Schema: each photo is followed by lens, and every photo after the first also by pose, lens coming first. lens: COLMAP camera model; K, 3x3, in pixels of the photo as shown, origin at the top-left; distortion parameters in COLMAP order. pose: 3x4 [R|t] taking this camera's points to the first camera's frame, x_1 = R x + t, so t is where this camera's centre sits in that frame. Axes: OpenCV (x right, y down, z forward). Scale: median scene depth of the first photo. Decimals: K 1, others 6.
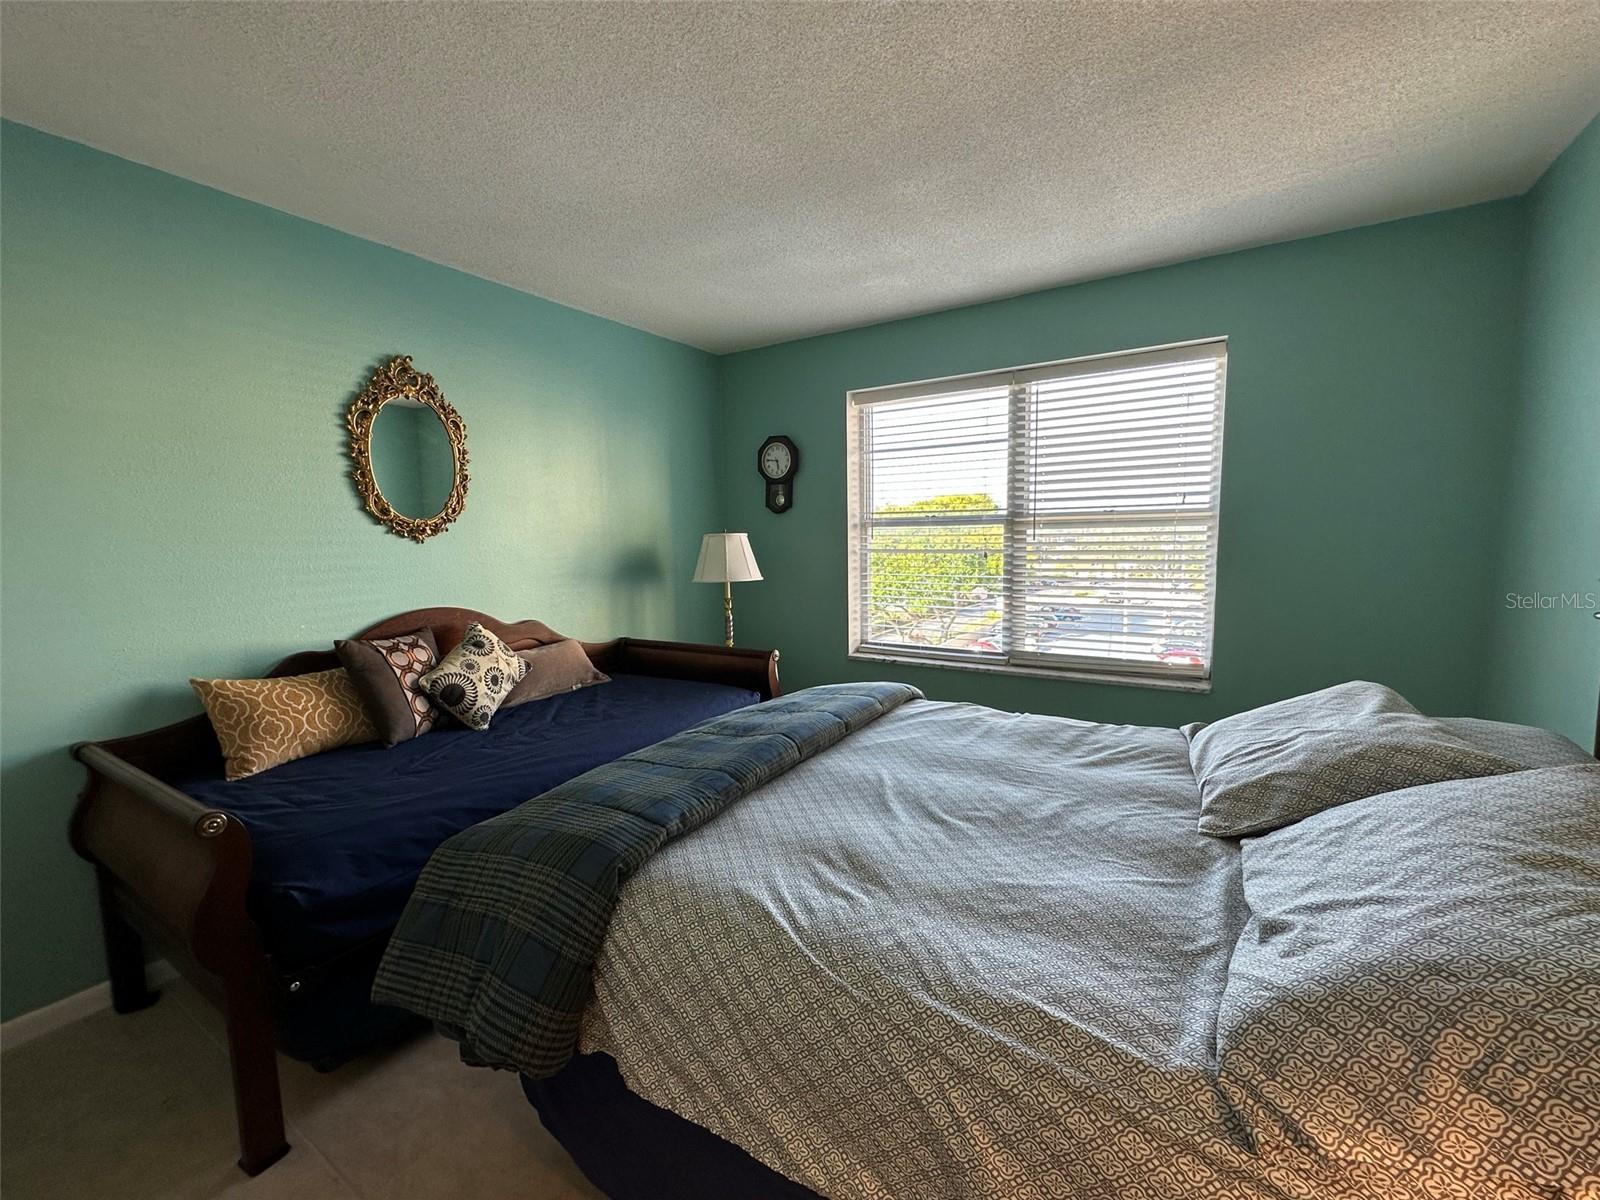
lens RADIAL K [[666.2, 0, 803.5], [0, 666.2, 600.5], [0, 0, 1]] dist [0.001206, 0.000646]
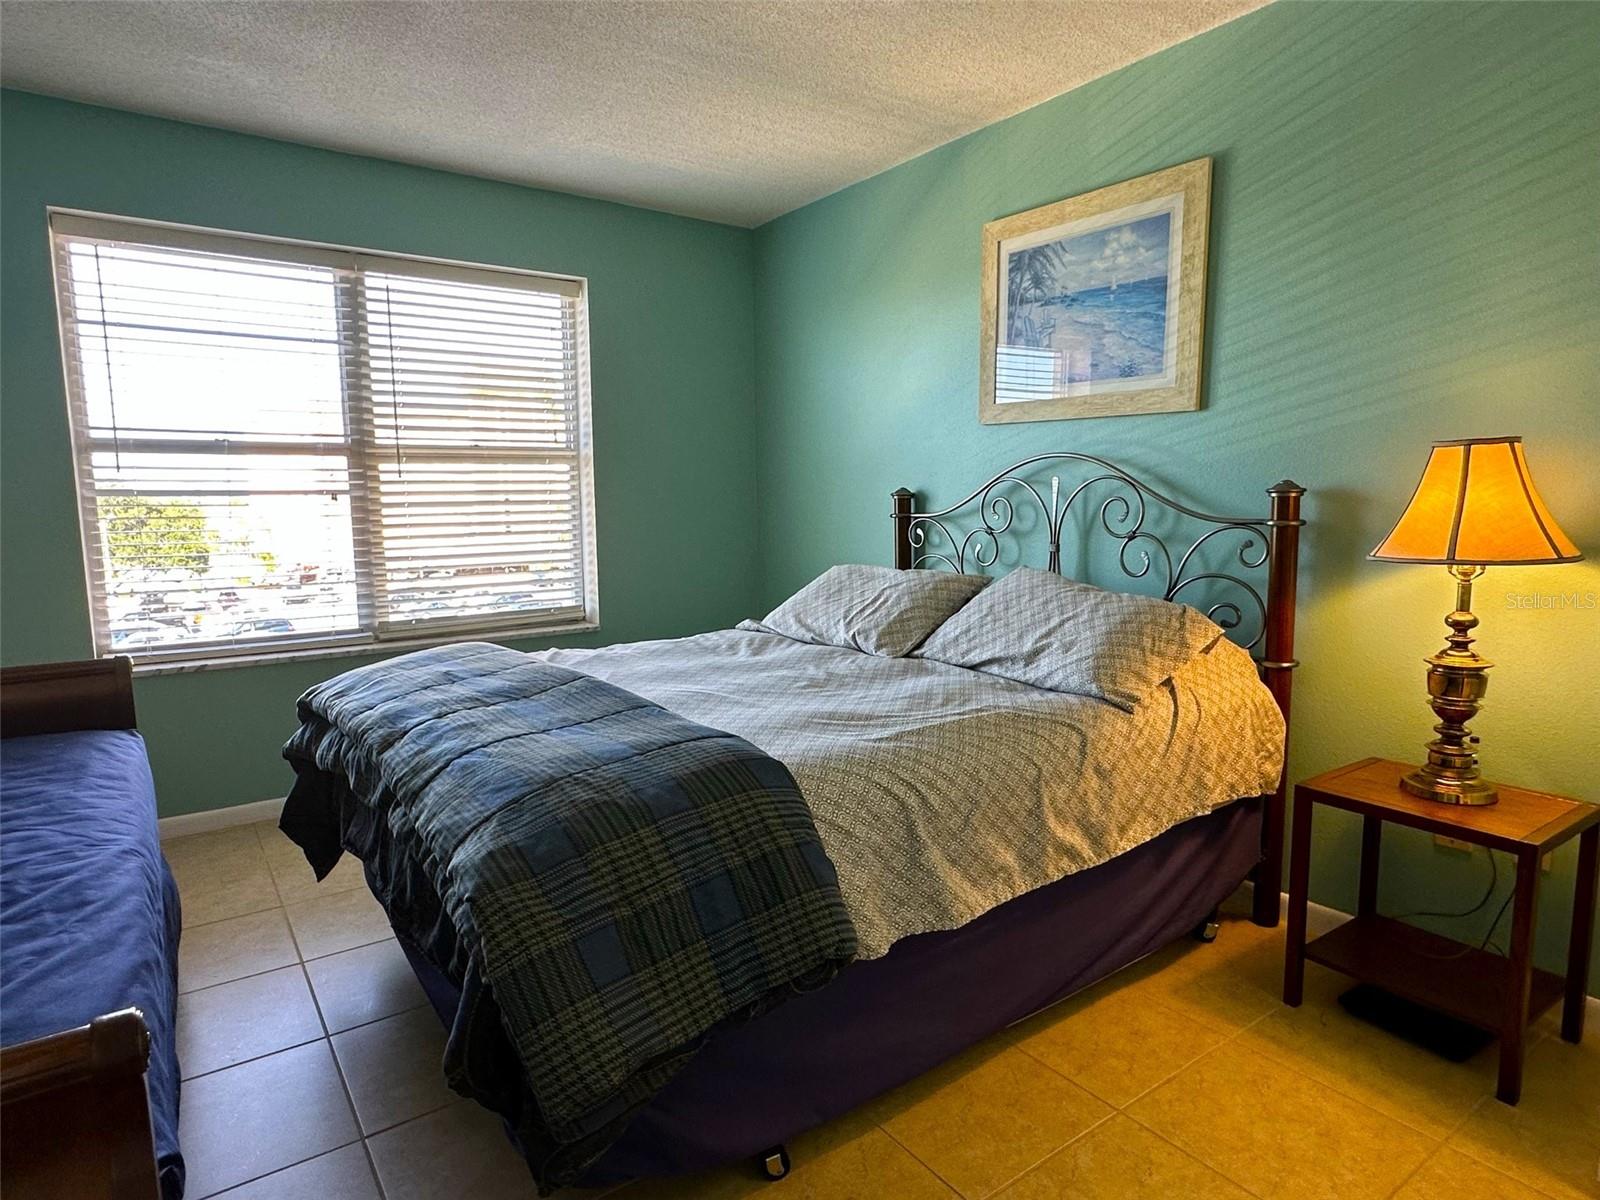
lens RADIAL K [[920.1, 0, 800.0], [0, 920.1, 600.0], [0, 0, 1]] dist [-0.004974, -0.001653]
pose [[0.381351, -0.095871, 0.919446, -0.857569], [0.096353, 0.993313, 0.063609, 0.052834], [-0.919395, 0.064334, 0.388038, 0.270354]]
